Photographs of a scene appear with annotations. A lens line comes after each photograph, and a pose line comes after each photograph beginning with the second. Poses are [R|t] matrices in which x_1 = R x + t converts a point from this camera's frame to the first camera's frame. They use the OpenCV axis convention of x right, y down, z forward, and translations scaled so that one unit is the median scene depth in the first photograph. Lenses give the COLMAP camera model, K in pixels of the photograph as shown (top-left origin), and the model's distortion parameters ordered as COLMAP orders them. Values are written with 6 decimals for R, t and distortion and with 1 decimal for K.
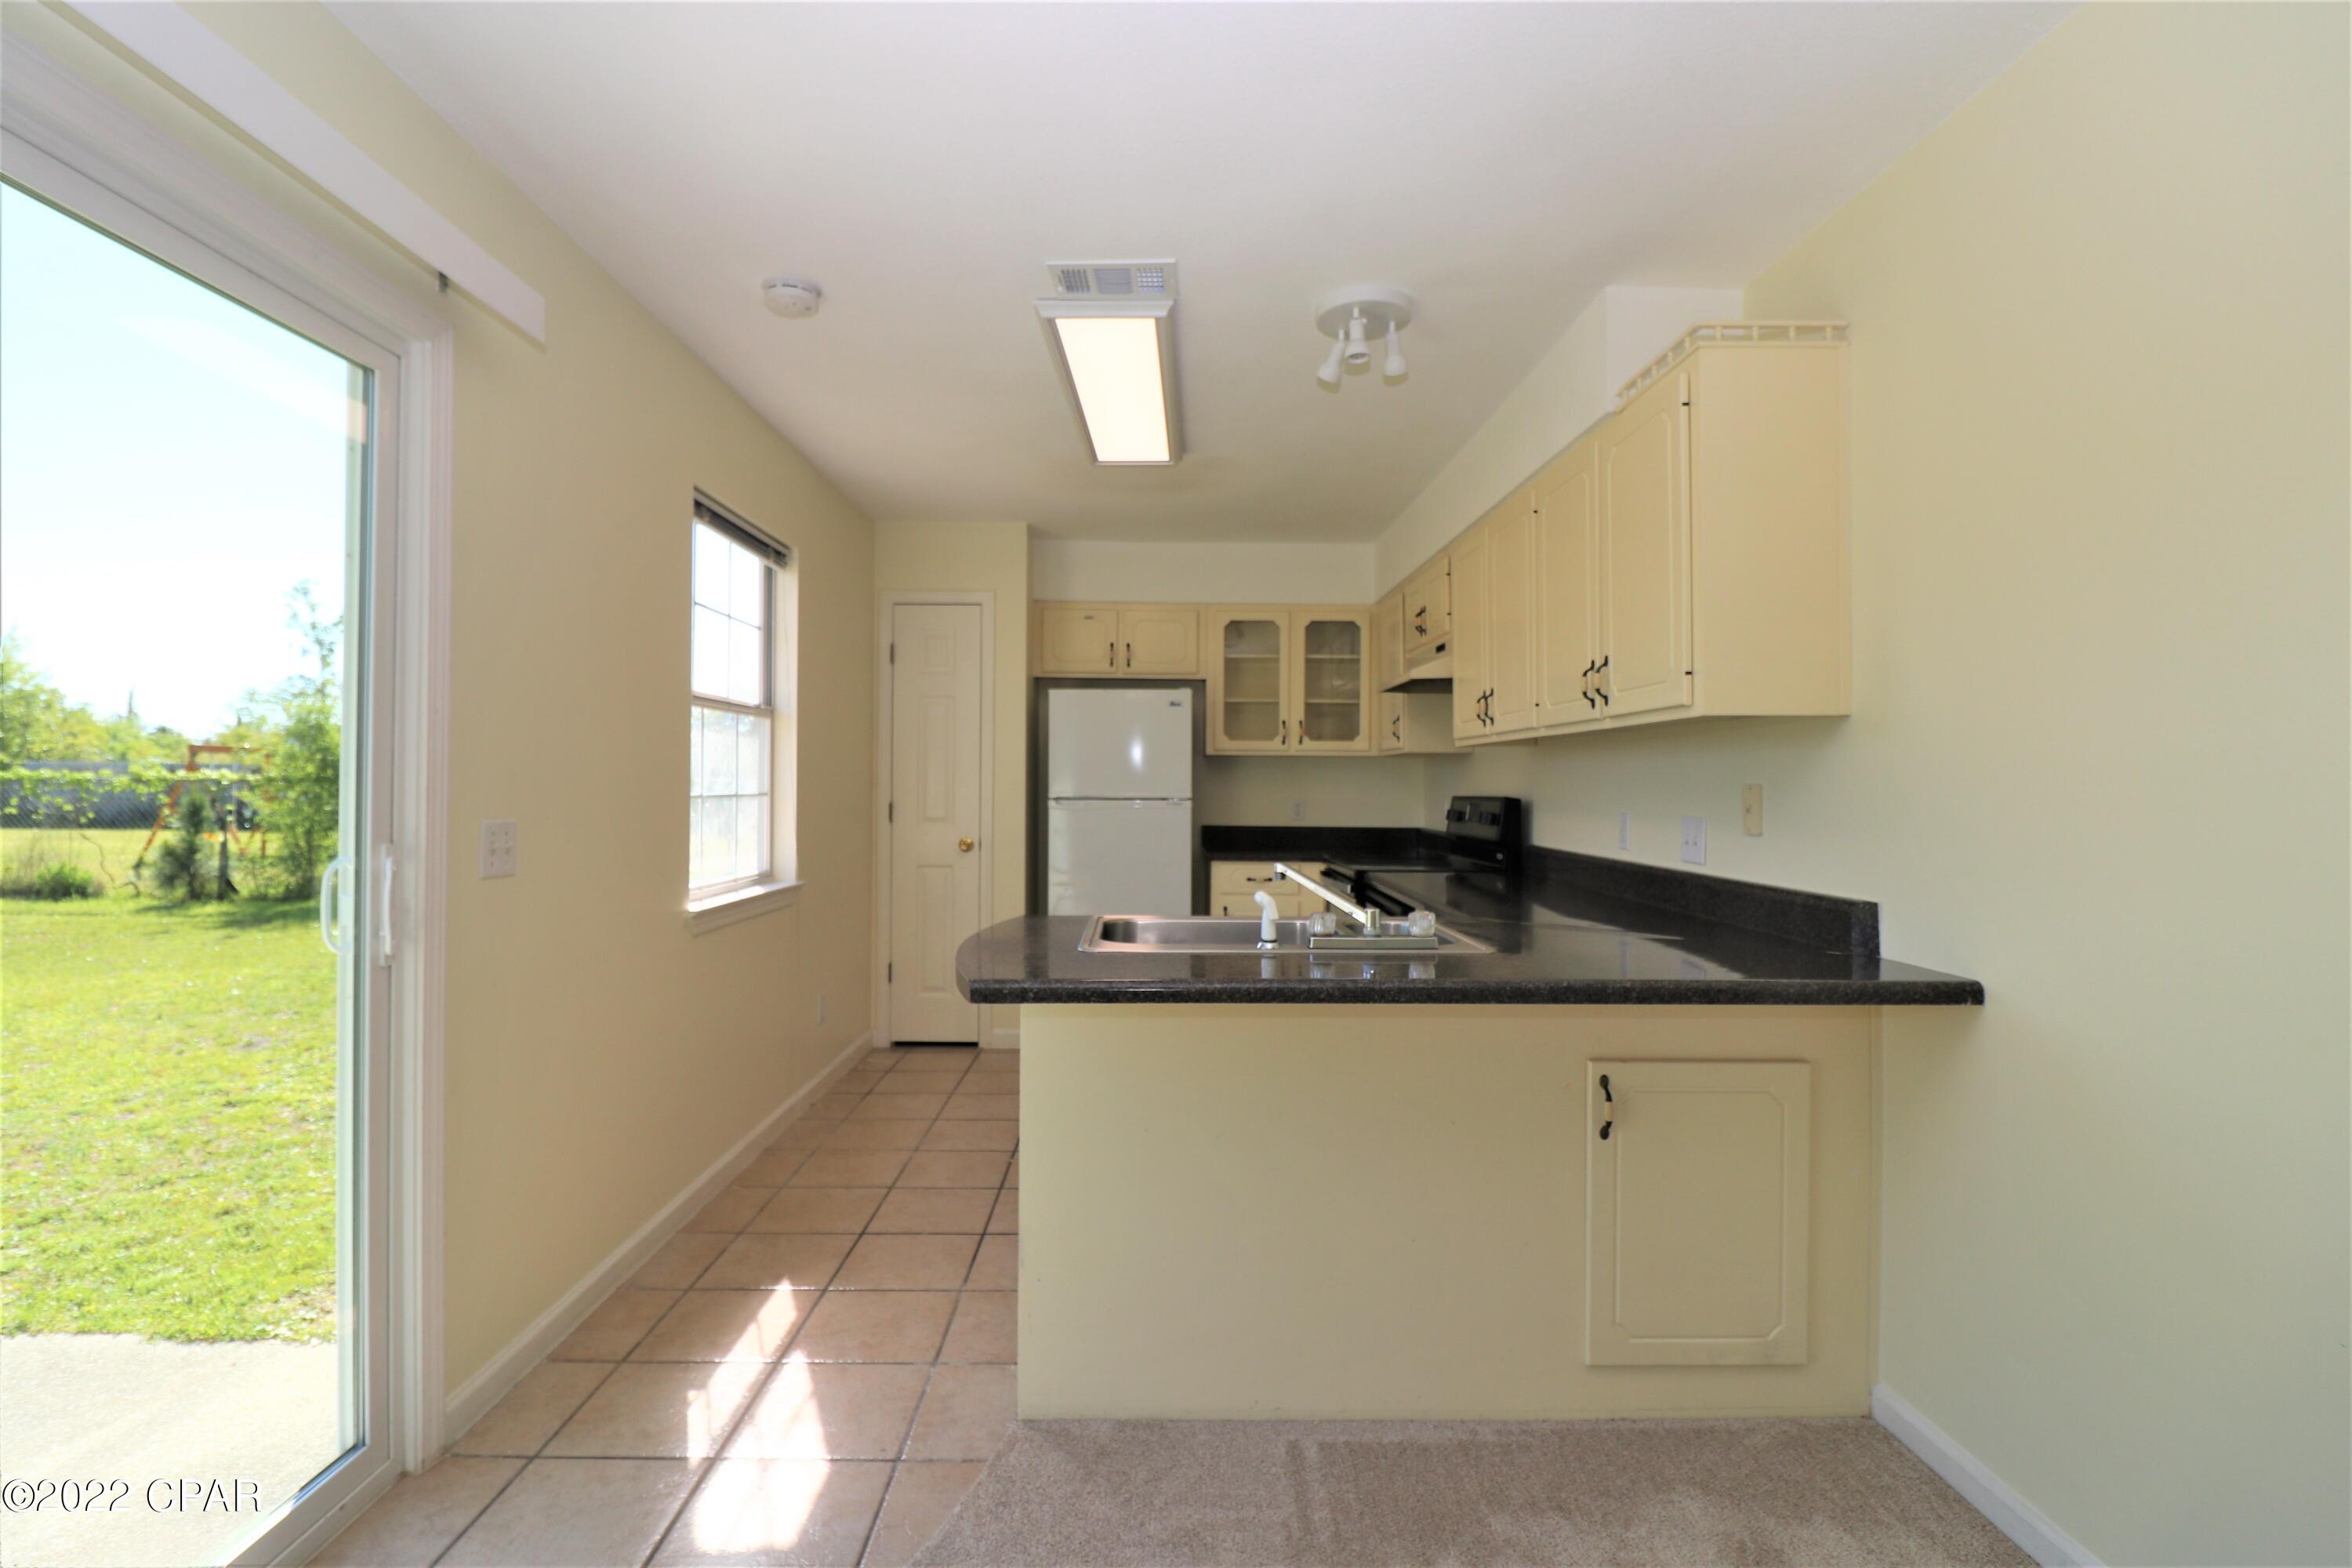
lens RADIAL K [[1093.2, 0, 1163.3], [0, 1093.2, 773.1], [0, 0, 1]] dist [-0.000901, -0.013736]
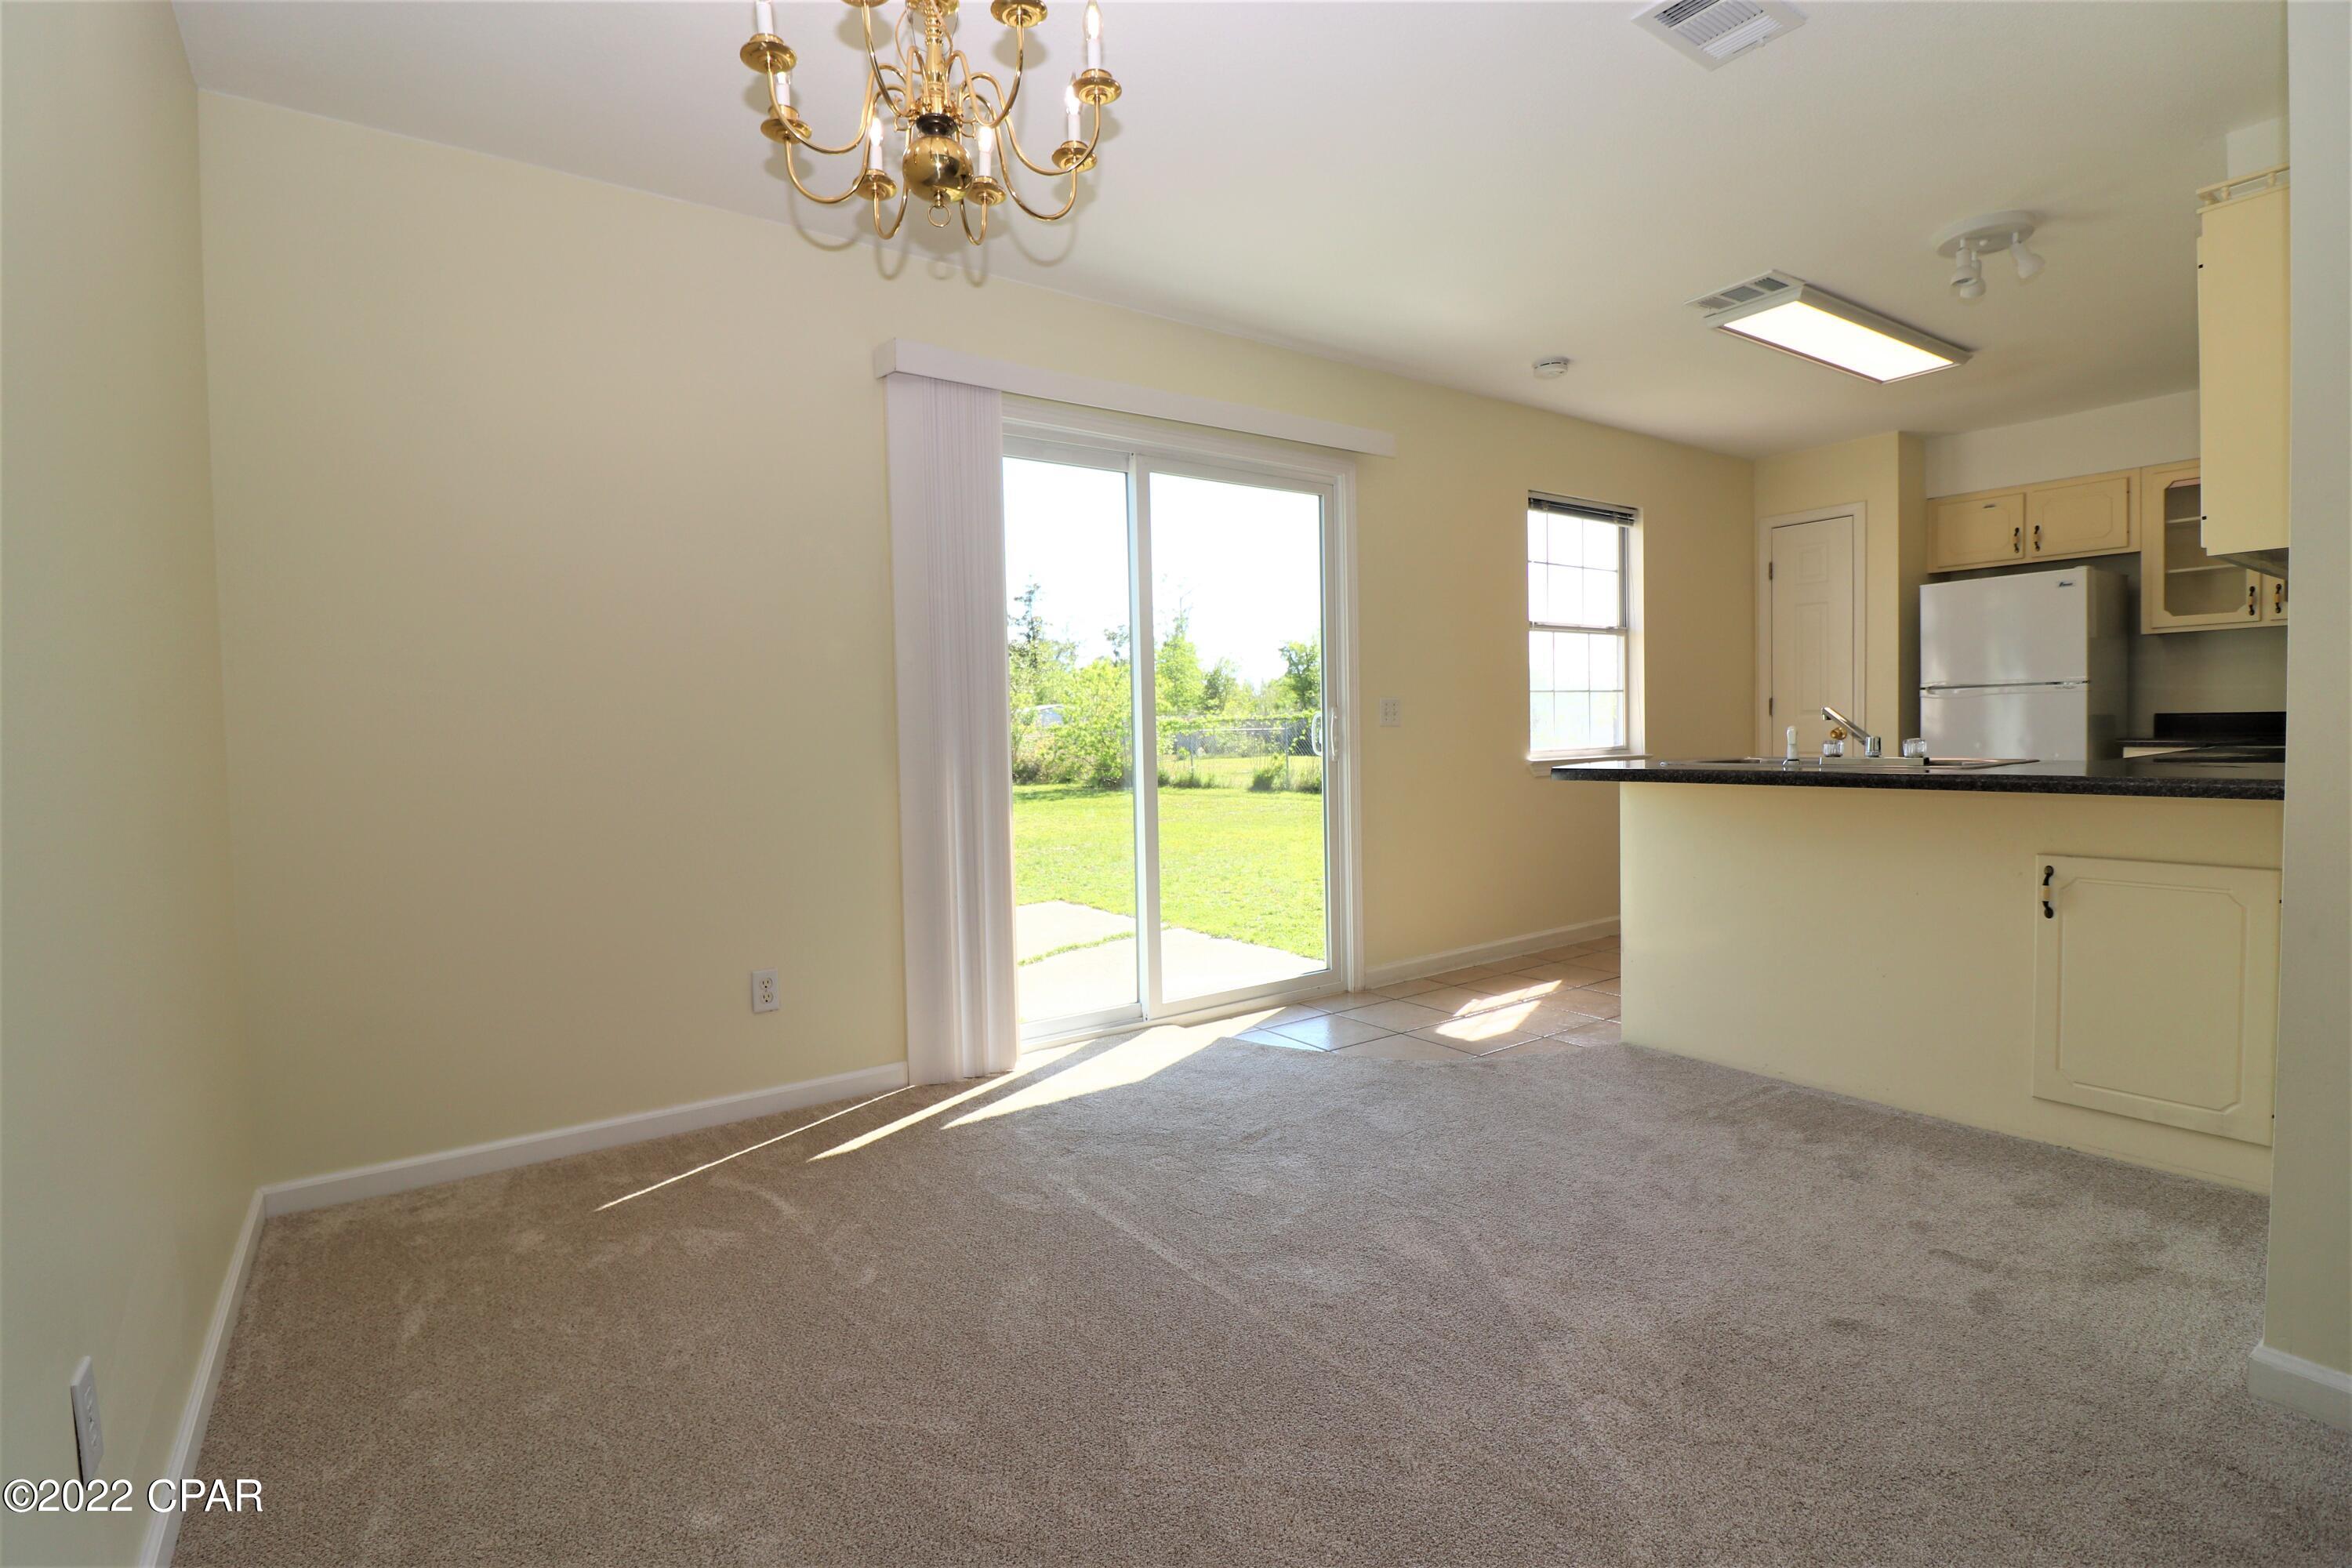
lens RADIAL K [[1093.2, 0, 1163.3], [0, 1093.2, 773.1], [0, 0, 1]] dist [-0.000901, -0.013736]
pose [[0.565118, 0.012847, -0.824910, 0.352703], [0.035848, 0.998552, 0.040110, 0.036560], [0.824231, -0.052238, 0.563840, -0.209722]]
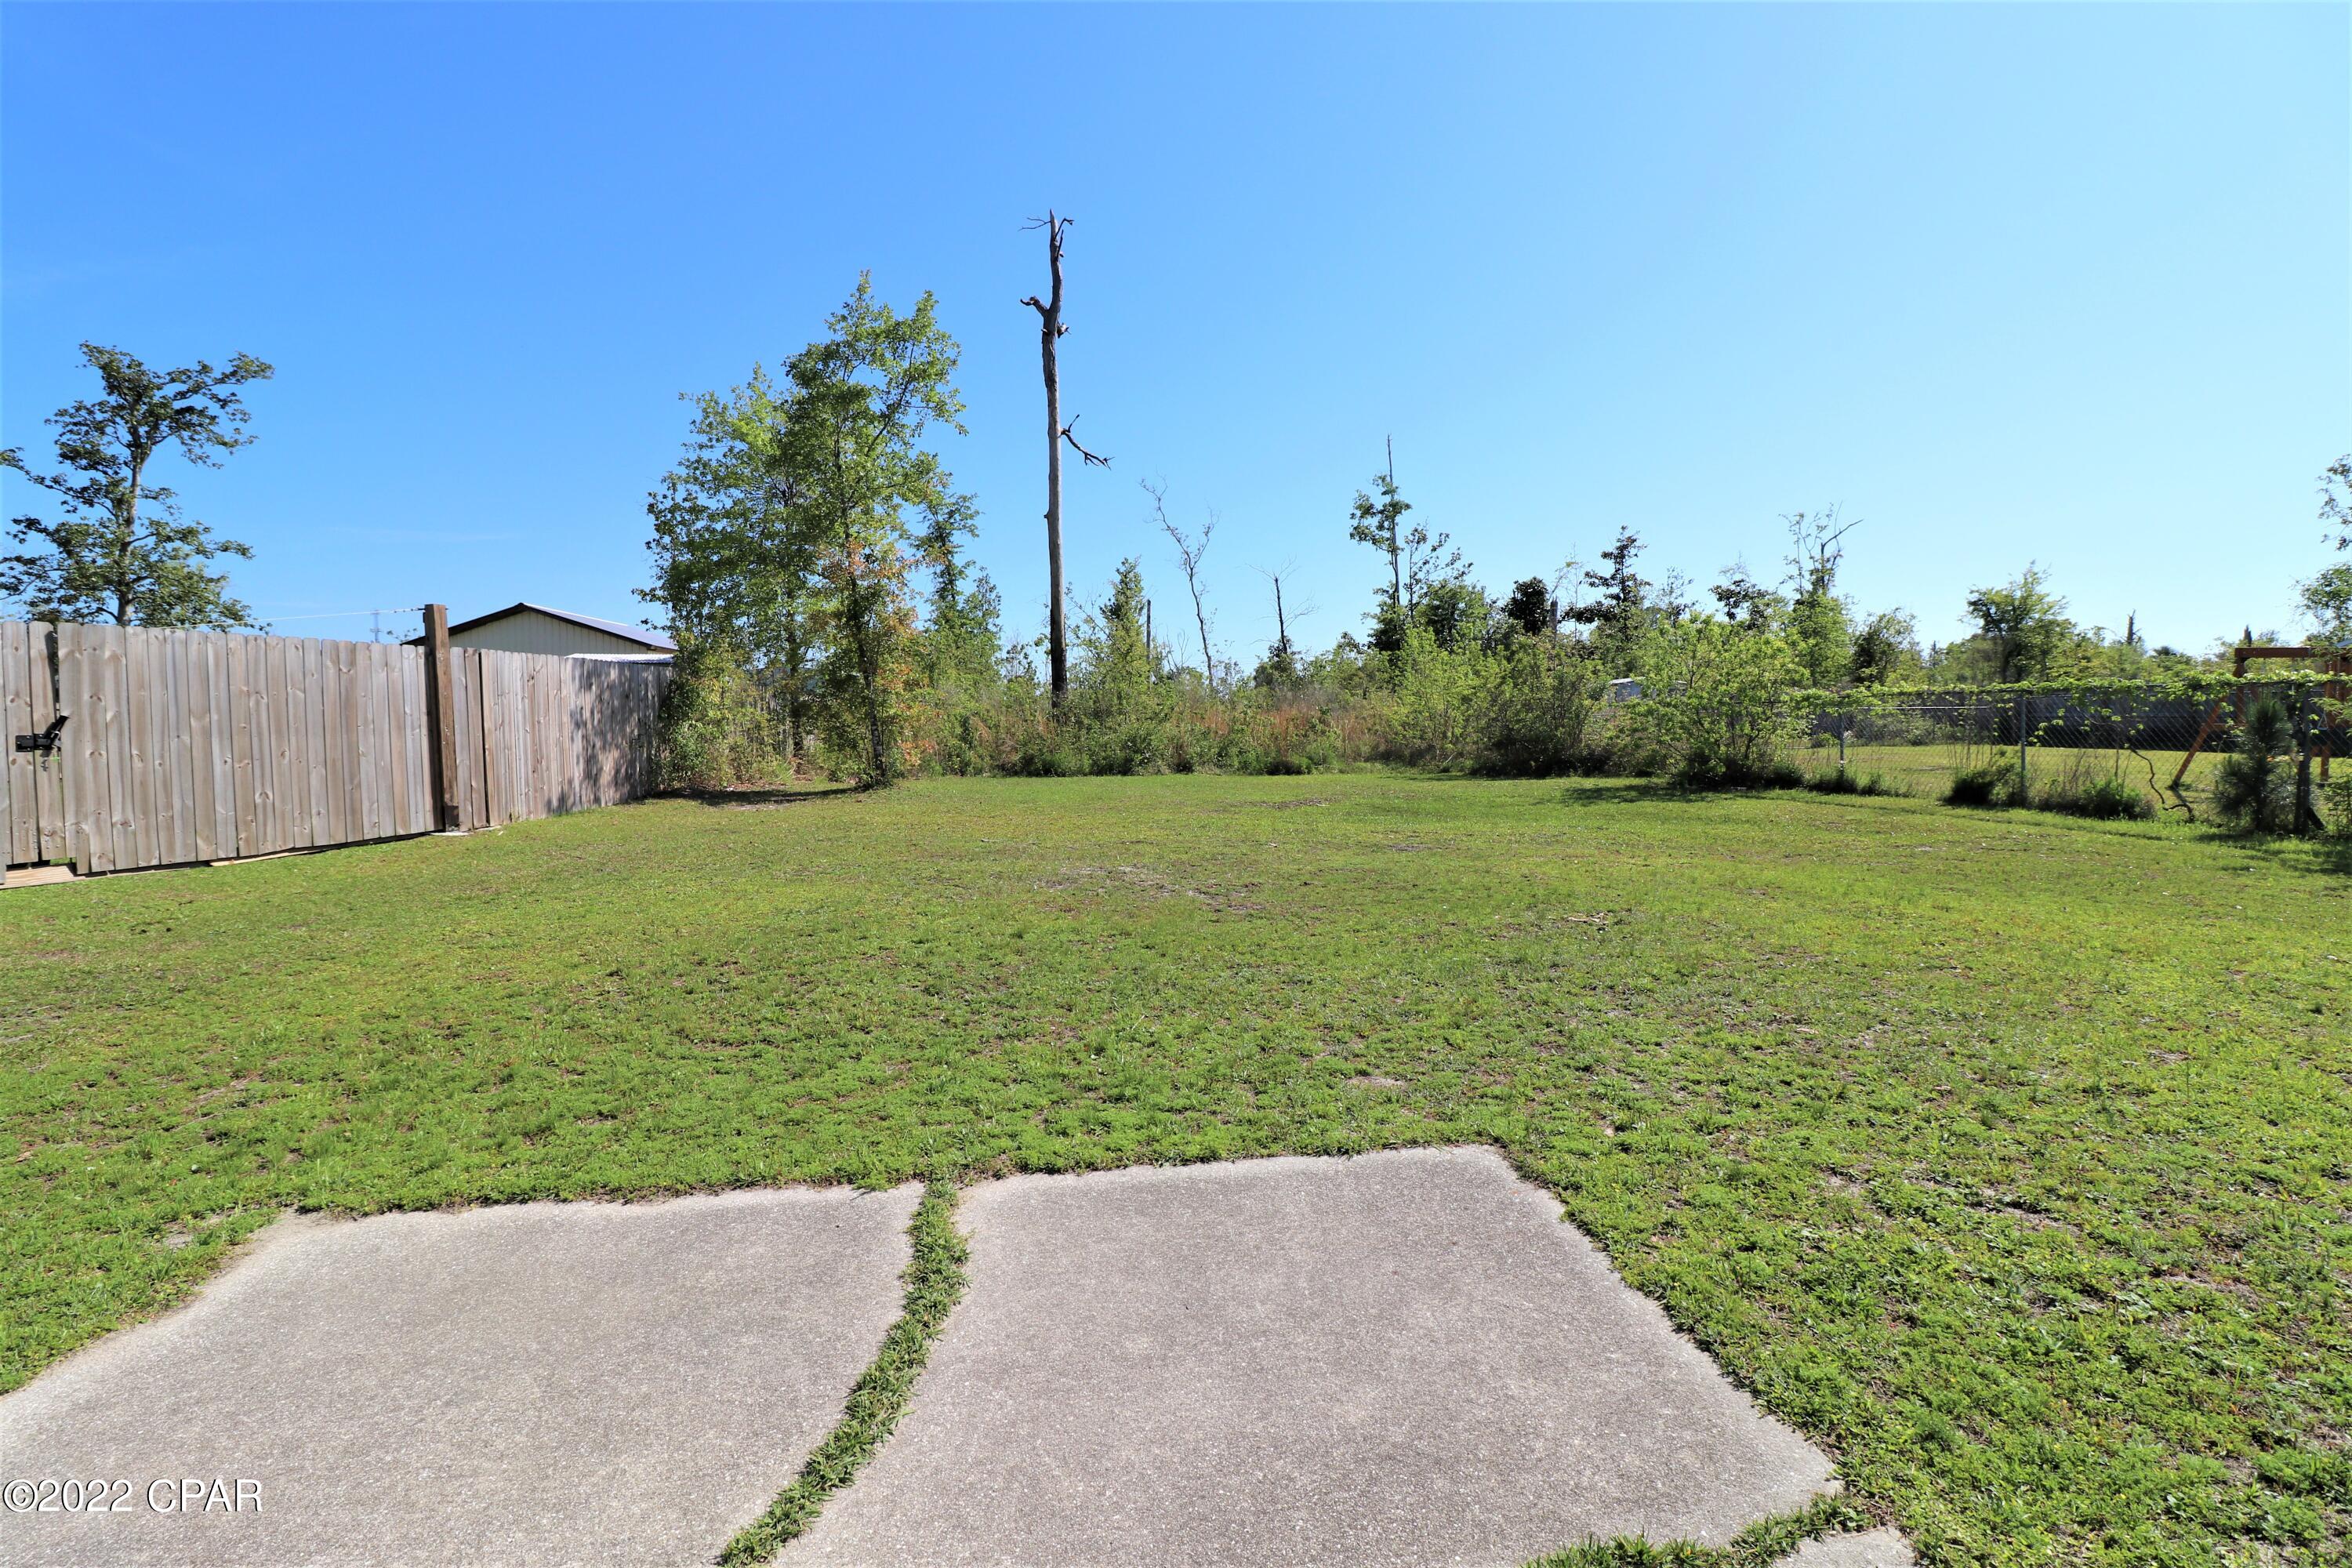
lens RADIAL K [[1093.2, 0, 1163.3], [0, 1093.2, 773.1], [0, 0, 1]] dist [-0.000901, -0.013736]
pose [[0.079641, 0.043629, -0.995868, -0.400584], [0.025826, 0.998616, 0.045815, 0.038111], [0.996489, -0.029369, 0.078404, 0.289258]]
